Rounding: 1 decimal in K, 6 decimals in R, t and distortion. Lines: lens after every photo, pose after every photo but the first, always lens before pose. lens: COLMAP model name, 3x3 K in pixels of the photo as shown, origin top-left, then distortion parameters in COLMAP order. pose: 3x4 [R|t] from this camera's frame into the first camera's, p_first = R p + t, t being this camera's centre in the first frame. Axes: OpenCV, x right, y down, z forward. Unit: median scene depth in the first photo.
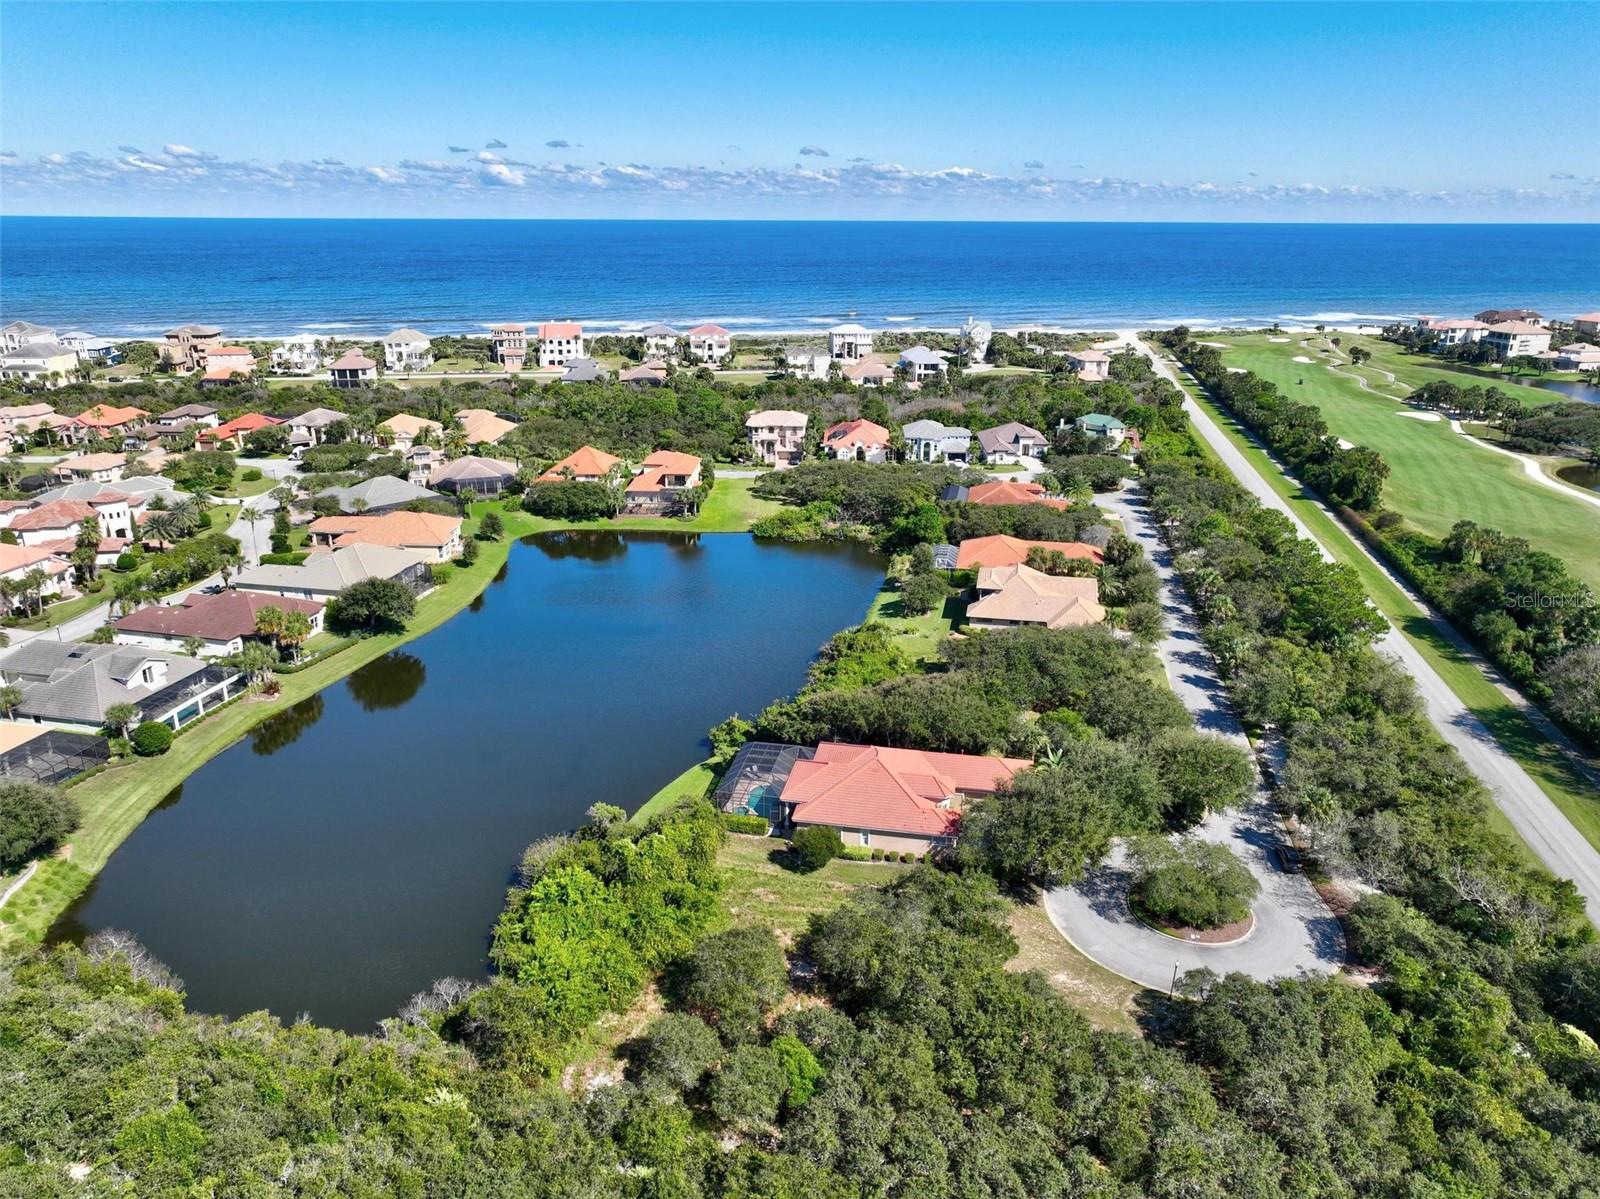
lens RADIAL K [[1123.2, 0, 800.0], [0, 1123.2, 599.5], [0, 0, 1]] dist [-0.005760, 0.017977]
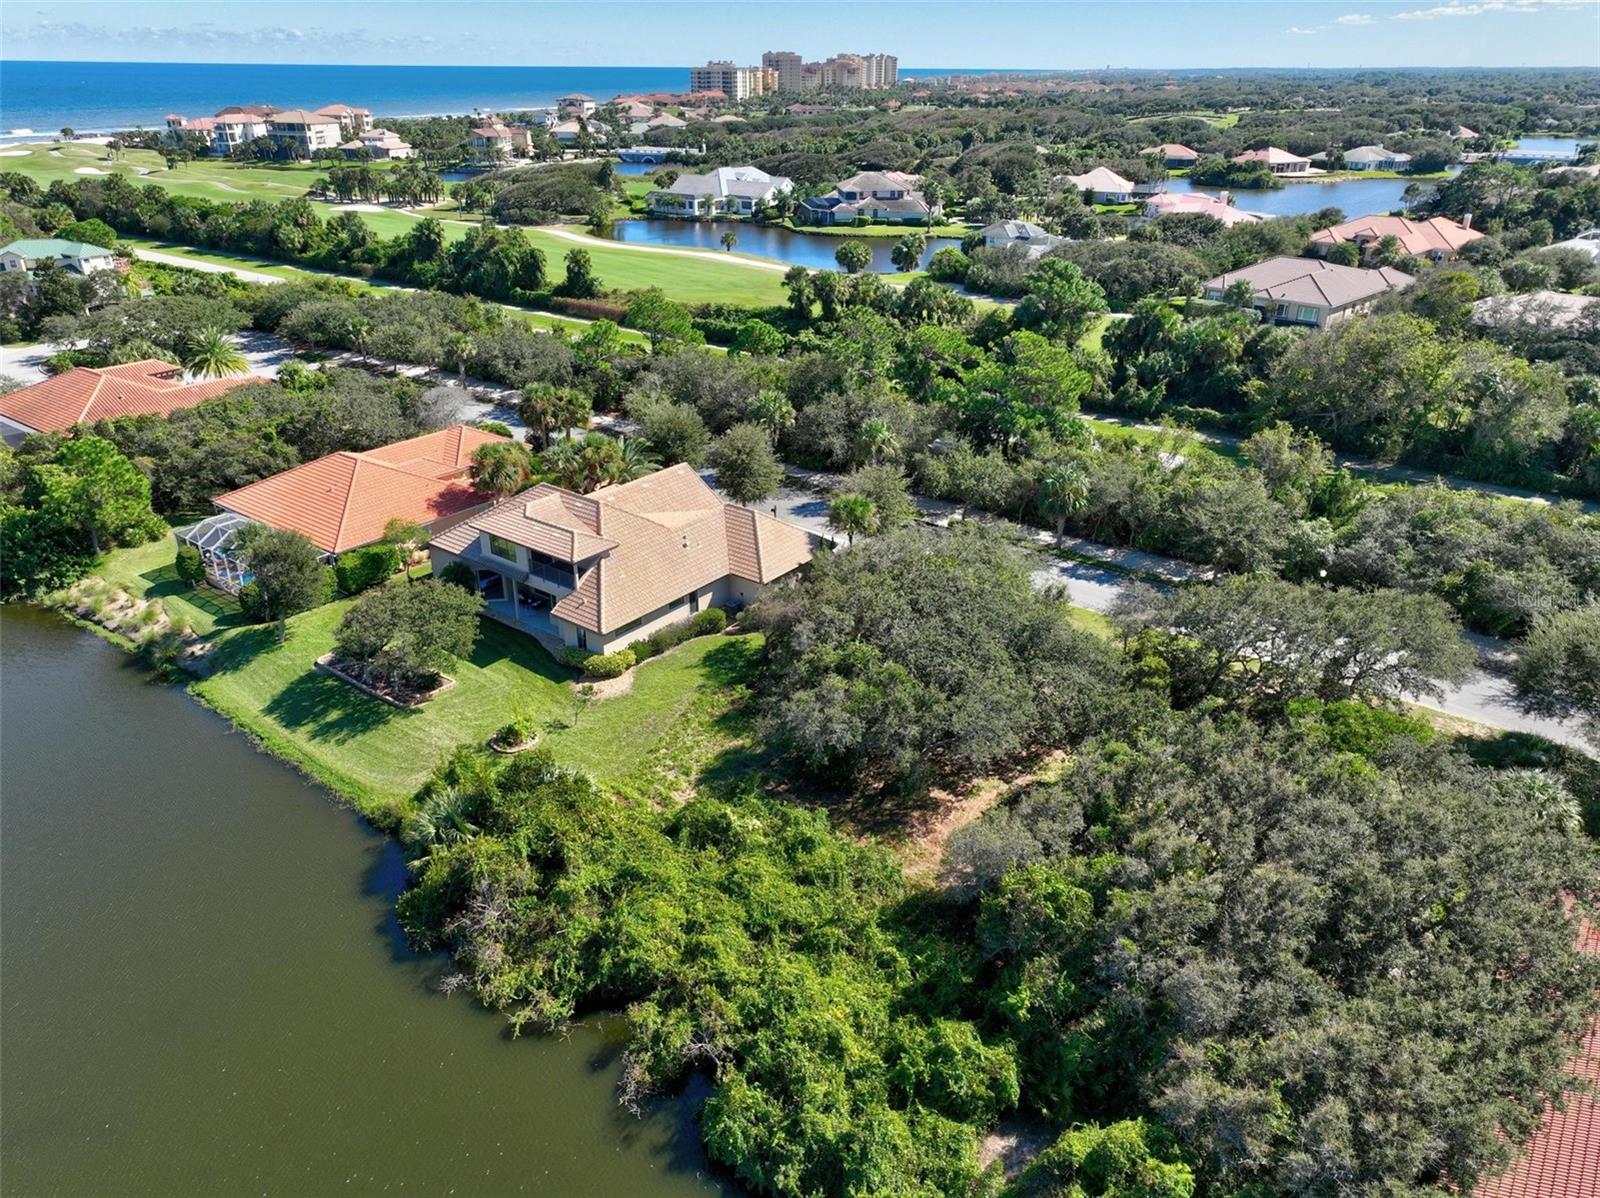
lens RADIAL K [[1123.2, 0, 800.0], [0, 1123.2, 599.0], [0, 0, 1]] dist [-0.005760, 0.017977]
pose [[0.443678, -0.385576, 0.809000, -0.119971], [0.285732, 0.916464, 0.280091, -0.075691], [-0.849416, 0.106887, 0.516786, 0.627364]]
